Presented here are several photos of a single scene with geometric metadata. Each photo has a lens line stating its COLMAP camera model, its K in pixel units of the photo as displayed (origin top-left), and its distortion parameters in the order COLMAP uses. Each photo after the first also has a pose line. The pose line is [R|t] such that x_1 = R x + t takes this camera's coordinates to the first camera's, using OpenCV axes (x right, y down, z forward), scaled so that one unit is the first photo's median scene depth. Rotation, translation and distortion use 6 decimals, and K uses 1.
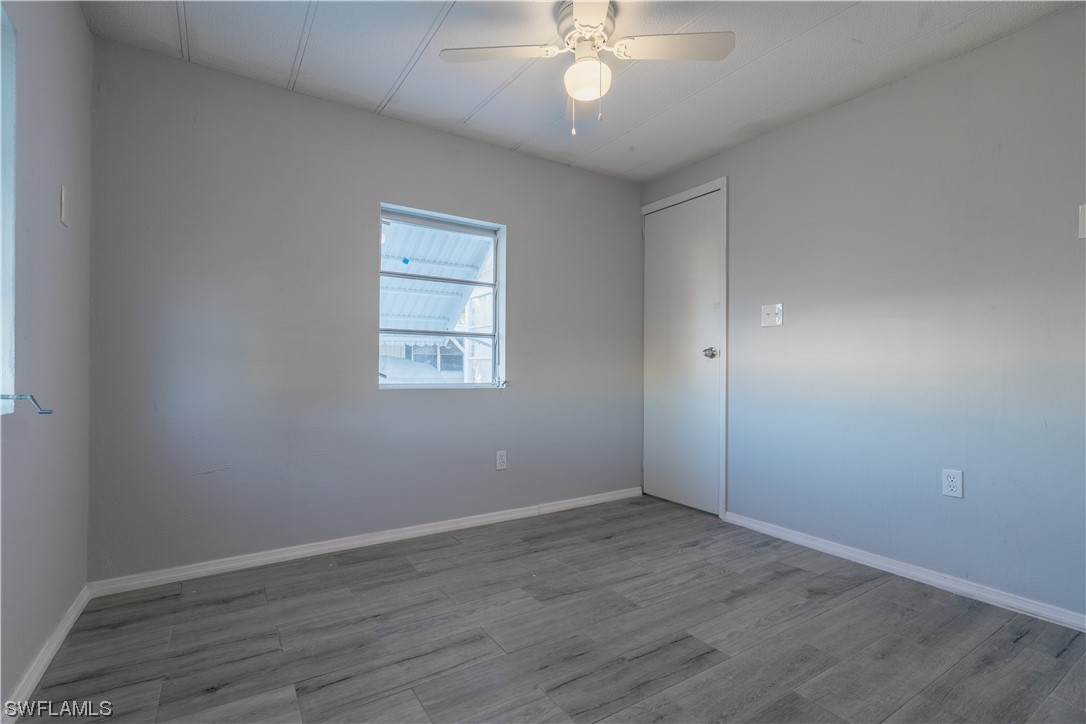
lens RADIAL K [[524.0, 0, 549.6], [0, 524.0, 361.8], [0, 0, 1]] dist [-0.003471, 0.000205]
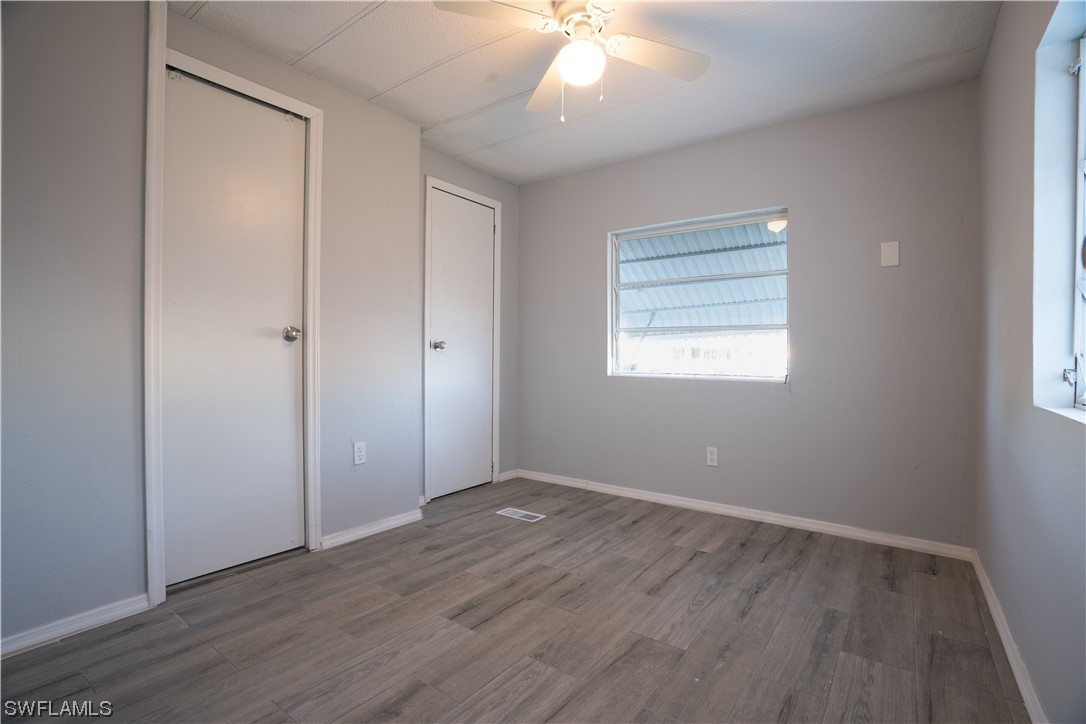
lens RADIAL K [[524.0, 0, 549.6], [0, 524.0, 361.8], [0, 0, 1]] dist [-0.003471, 0.000205]
pose [[-0.937648, -0.008160, -0.347490, 0.475322], [-0.007505, 0.999967, -0.003231, 0.014205], [0.347505, -0.000421, -0.937678, 1.959519]]
